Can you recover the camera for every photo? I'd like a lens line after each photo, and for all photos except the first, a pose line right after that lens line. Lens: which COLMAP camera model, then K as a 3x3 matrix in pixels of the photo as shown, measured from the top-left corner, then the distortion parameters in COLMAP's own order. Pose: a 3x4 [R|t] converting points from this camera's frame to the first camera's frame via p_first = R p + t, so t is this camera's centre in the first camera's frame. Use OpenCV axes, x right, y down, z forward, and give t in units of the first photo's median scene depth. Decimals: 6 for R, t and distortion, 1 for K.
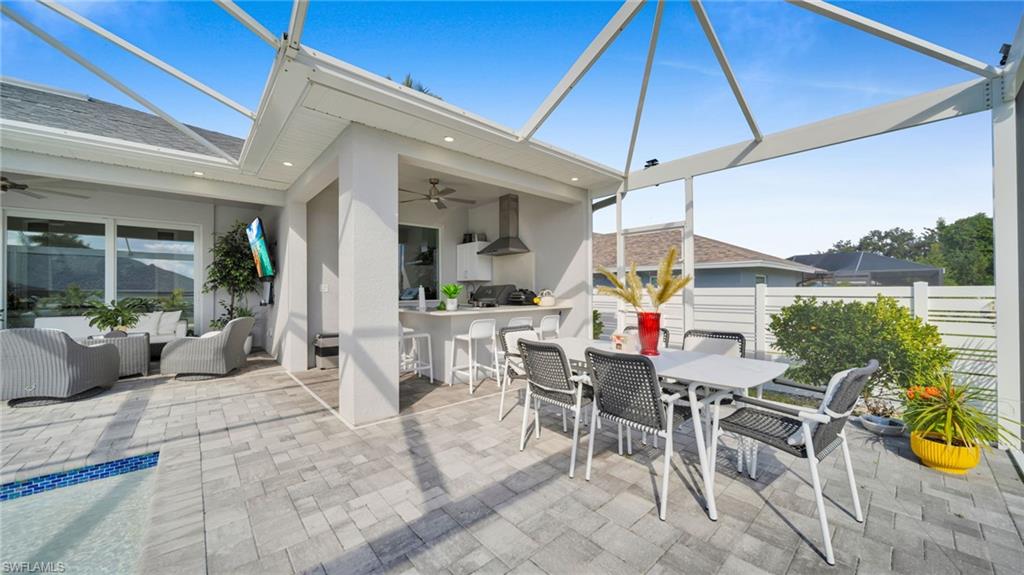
lens RADIAL K [[364.4, 0, 510.1], [0, 364.4, 288.2], [0, 0, 1]] dist [-0.001613, -0.000271]
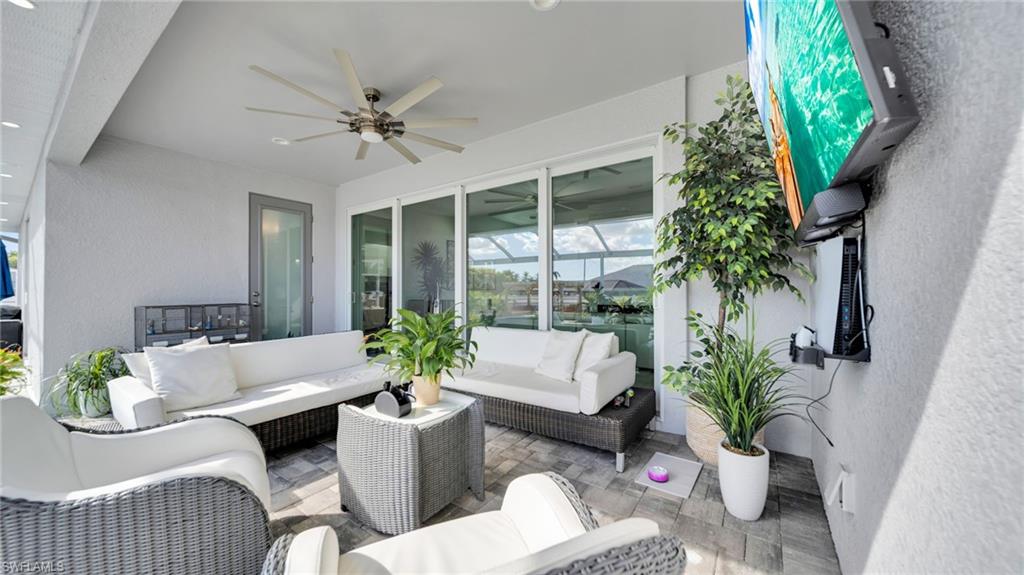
lens RADIAL K [[359.5, 0, 509.2], [0, 359.5, 289.2], [0, 0, 1]] dist [-0.001093, -0.001060]
pose [[0.238720, 0.000123, -0.971088, -0.493604], [0.007891, 0.999967, 0.002067, 0.007716], [0.971056, -0.008157, 0.238711, 0.746565]]
